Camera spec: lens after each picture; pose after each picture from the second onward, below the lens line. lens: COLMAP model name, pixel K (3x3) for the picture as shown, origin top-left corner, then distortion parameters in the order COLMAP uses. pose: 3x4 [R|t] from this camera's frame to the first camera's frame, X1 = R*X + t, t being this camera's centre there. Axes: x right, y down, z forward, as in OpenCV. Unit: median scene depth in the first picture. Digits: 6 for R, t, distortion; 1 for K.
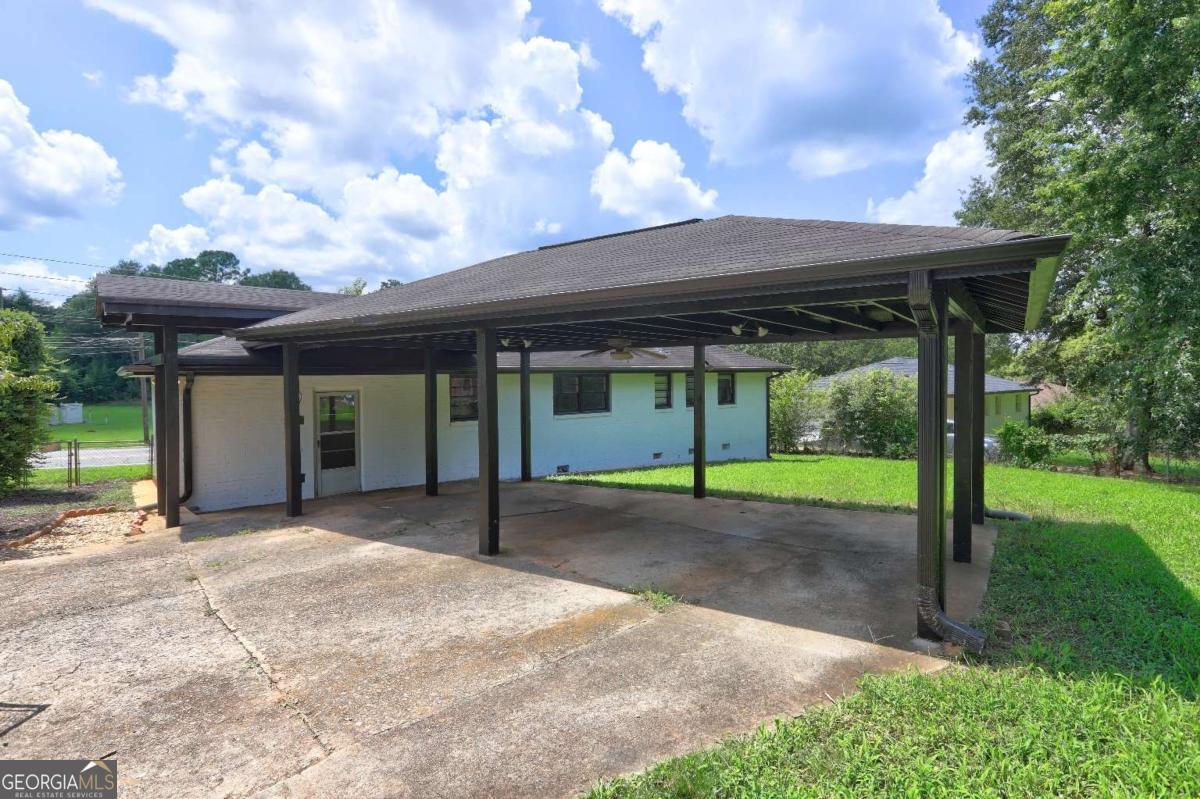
lens RADIAL K [[589.8, 0, 600.0], [0, 589.8, 399.5], [0, 0, 1]] dist [0.034192, 0.000220]
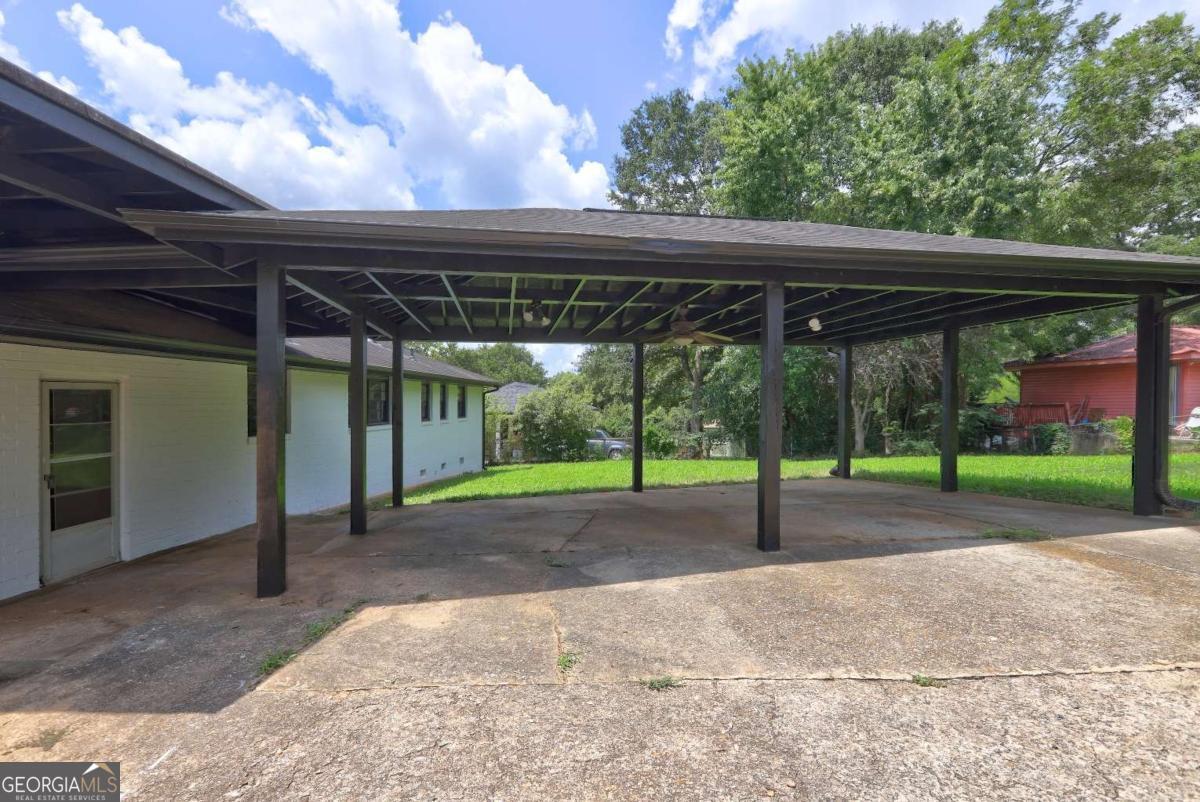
lens RADIAL K [[539.9, 0, 598.4], [0, 539.9, 413.2], [0, 0, 1]] dist [-0.002986, 0.000117]
pose [[0.691218, -0.006147, 0.722620, -0.261940], [0.029632, 0.999364, -0.019843, 0.021594], [-0.722038, 0.035128, 0.690961, 0.184034]]
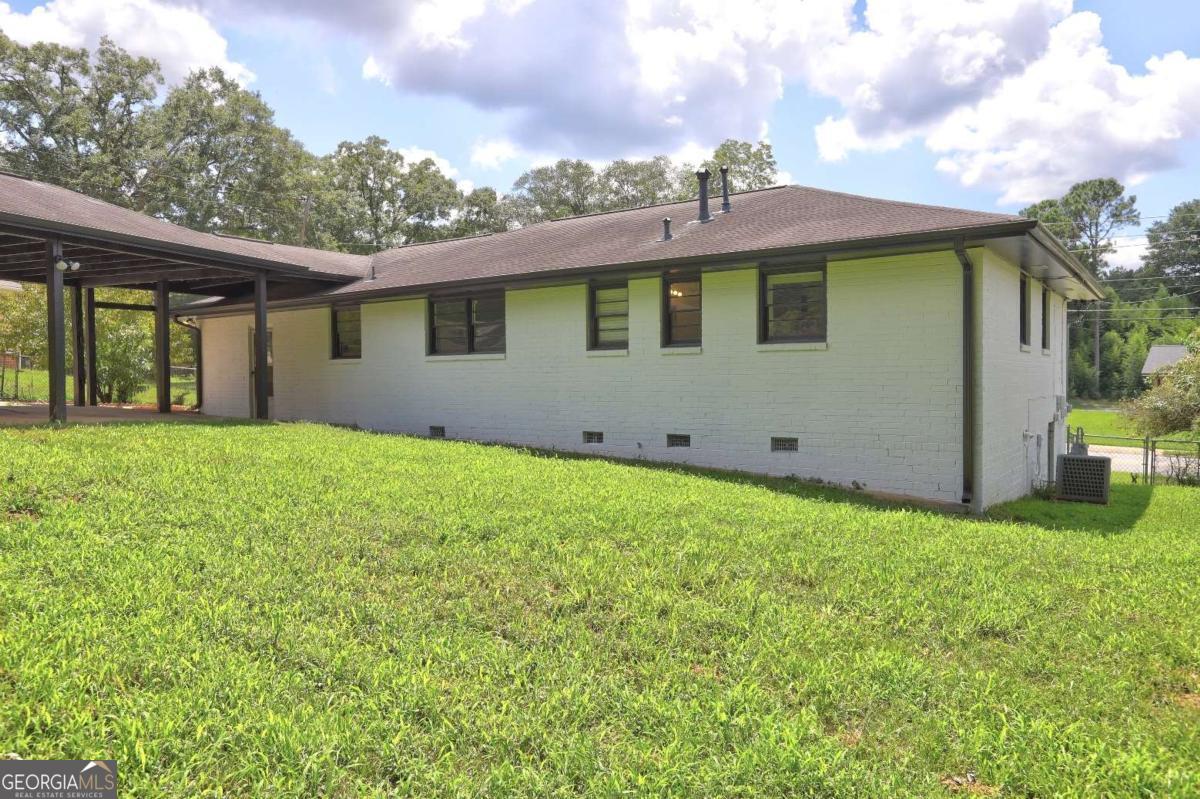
lens RADIAL K [[860.7, 0, 600.0], [0, 860.7, 399.5], [0, 0, 1]] dist [-0.031733, 0.060488]
pose [[0.245154, 0.026467, -0.969123, 0.715013], [-0.034839, 0.999222, 0.018476, 0.038515], [0.968858, 0.029234, 0.245885, 0.679865]]
